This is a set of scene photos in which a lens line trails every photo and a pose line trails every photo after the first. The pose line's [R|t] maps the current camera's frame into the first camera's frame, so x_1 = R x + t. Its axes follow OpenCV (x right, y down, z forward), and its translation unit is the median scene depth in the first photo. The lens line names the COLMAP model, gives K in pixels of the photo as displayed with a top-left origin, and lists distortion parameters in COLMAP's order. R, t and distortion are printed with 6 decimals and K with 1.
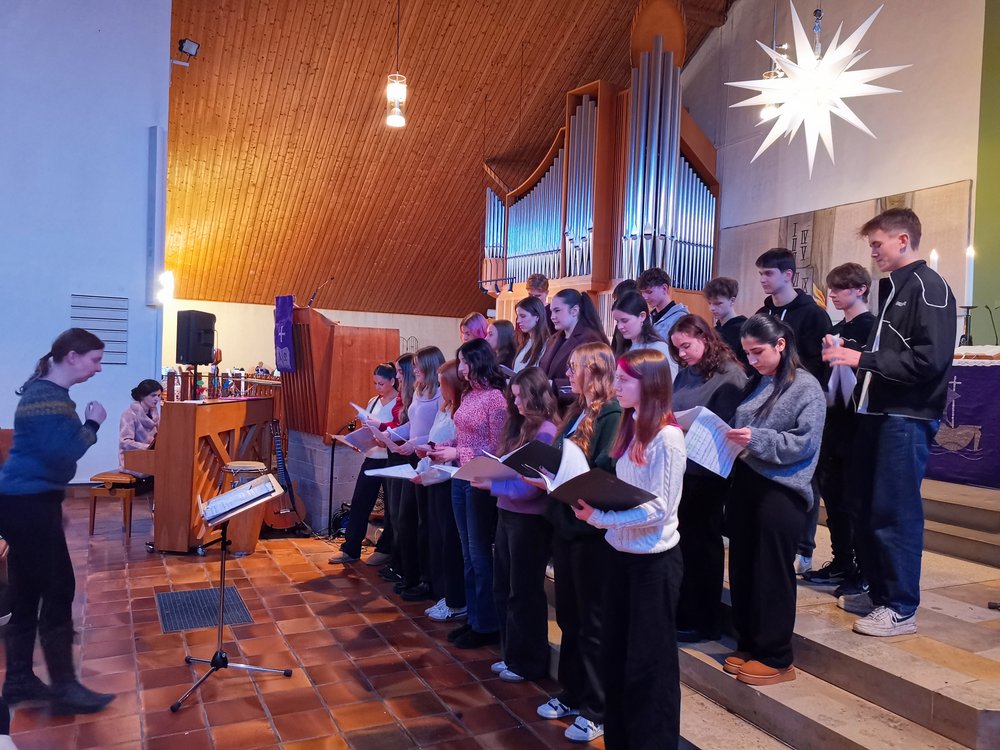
lens RADIAL K [[770.1, 0, 503.5], [0, 770.1, 378.0], [0, 0, 1]] dist [0.082371, -0.099895]
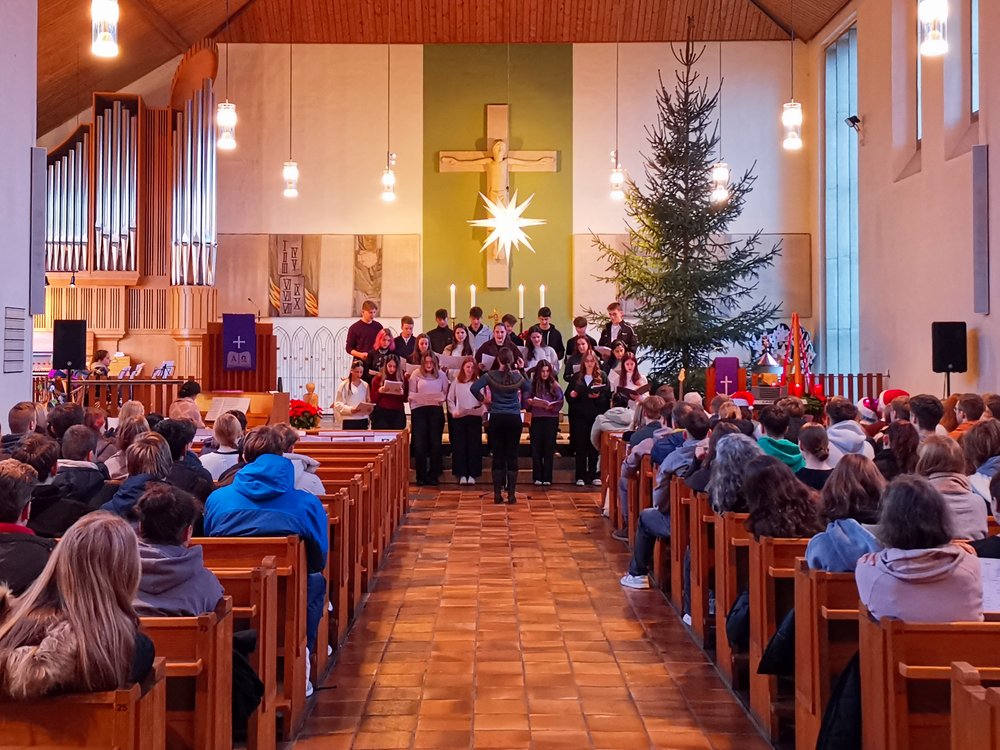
lens RADIAL K [[1206.1, 0, 506.4], [0, 1206.1, 311.1], [0, 0, 1]] dist [0.023724, 0.000000]
pose [[0.435656, -0.003997, 0.900104, -1.234829], [0.030632, 0.999477, -0.010388, -0.048140], [-0.899592, 0.032098, 0.435550, -0.197240]]
